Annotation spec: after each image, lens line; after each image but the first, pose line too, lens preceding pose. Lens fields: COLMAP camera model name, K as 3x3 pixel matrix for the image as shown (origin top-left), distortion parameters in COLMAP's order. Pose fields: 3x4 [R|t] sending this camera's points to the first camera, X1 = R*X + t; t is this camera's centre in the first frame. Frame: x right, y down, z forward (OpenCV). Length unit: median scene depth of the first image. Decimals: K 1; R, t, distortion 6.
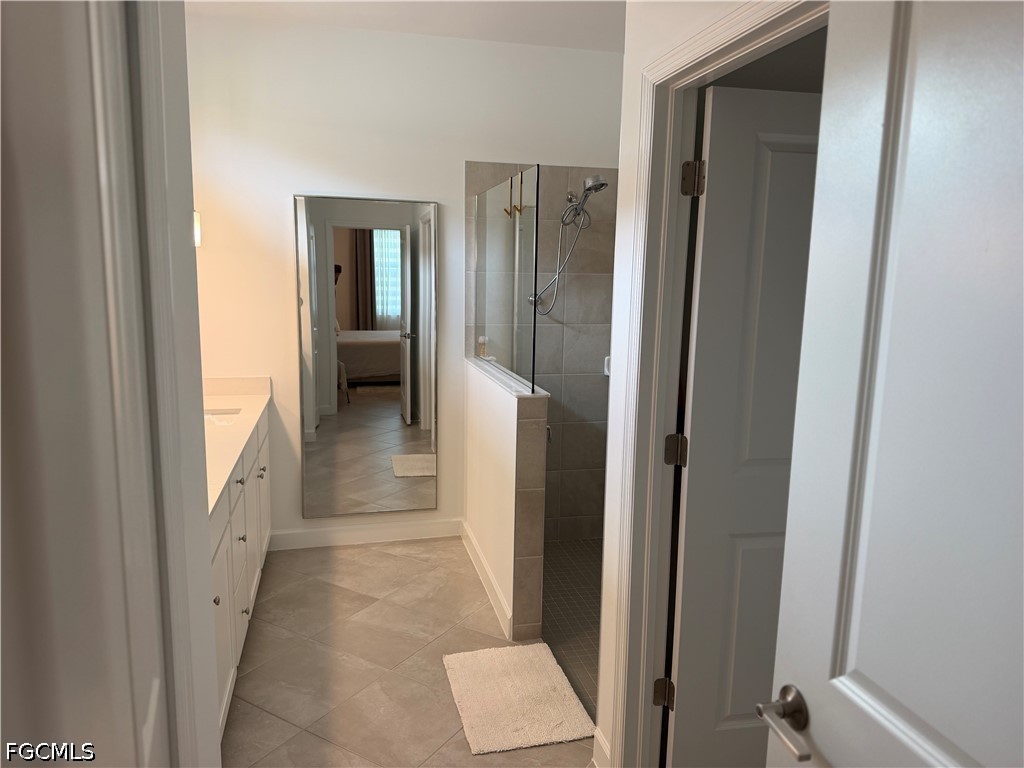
lens RADIAL K [[724.6, 0, 512.0], [0, 724.6, 384.0], [0, 0, 1]] dist [0.004992, -0.037325]
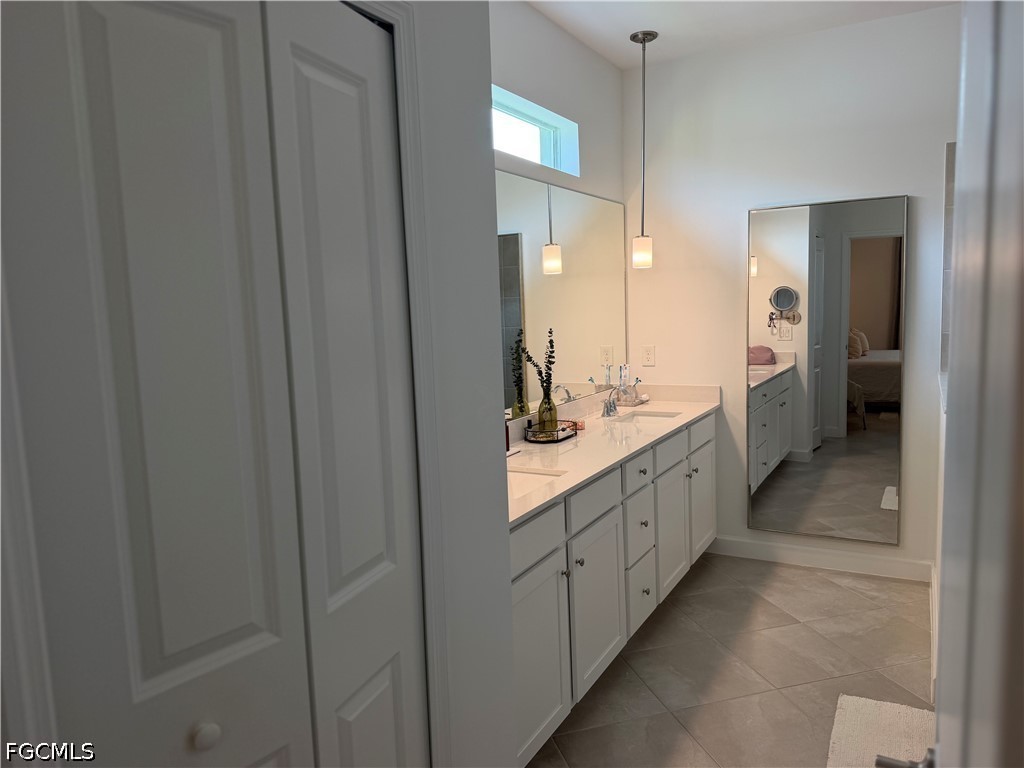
lens RADIAL K [[724.6, 0, 512.0], [0, 724.6, 384.0], [0, 0, 1]] dist [0.004992, -0.037325]
pose [[0.731679, 0.040577, -0.680441, 0.149440], [-0.064641, 0.997858, -0.010002, 0.016392], [0.678578, 0.051302, 0.732735, 0.027866]]
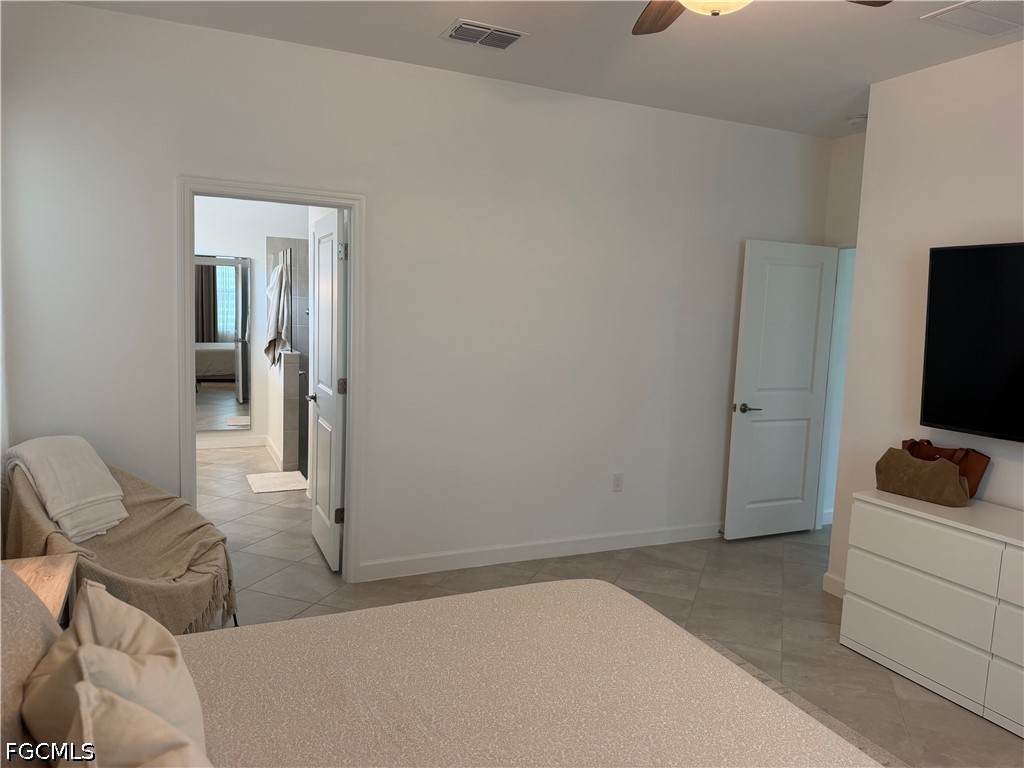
lens RADIAL K [[724.6, 0, 512.0], [0, 724.6, 384.0], [0, 0, 1]] dist [0.004992, -0.037325]
pose [[0.980595, -0.003560, 0.196012, 0.183254], [0.011376, 0.999184, -0.038767, 0.146039], [-0.195714, 0.040245, 0.979835, -0.904351]]
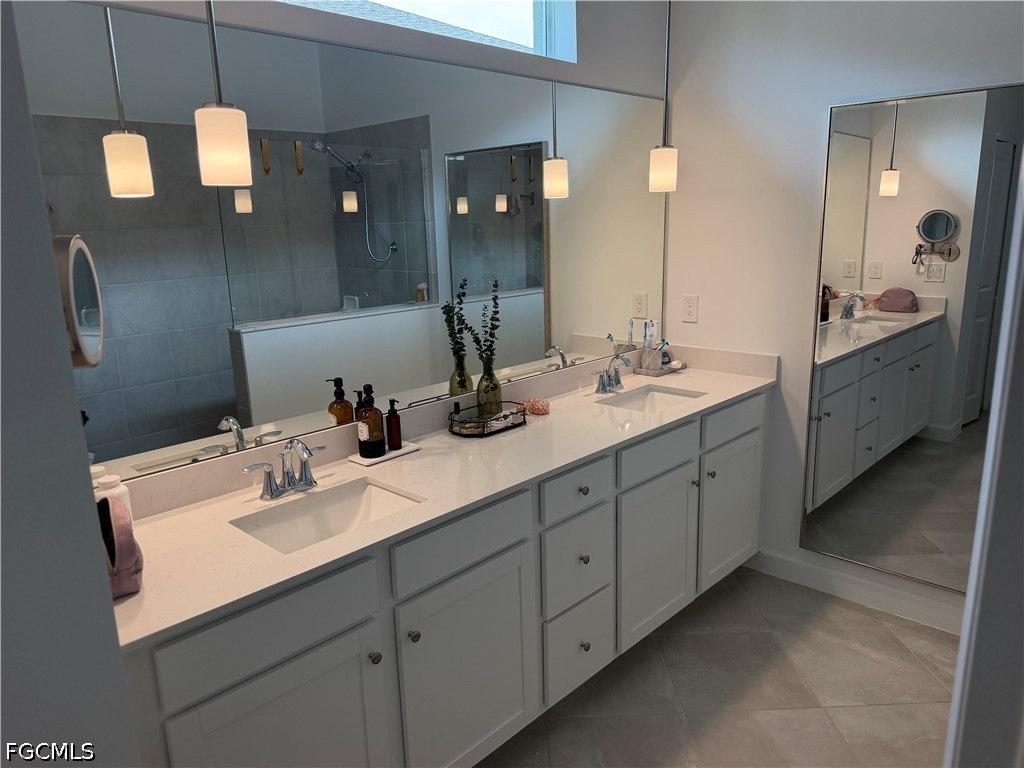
lens RADIAL K [[724.6, 0, 512.0], [0, 724.6, 384.0], [0, 0, 1]] dist [0.004992, -0.037325]
pose [[0.543216, 0.167642, -0.822686, 0.143089], [-0.101196, 0.985793, 0.134060, -0.054198], [0.833472, 0.010429, 0.552463, 0.329247]]
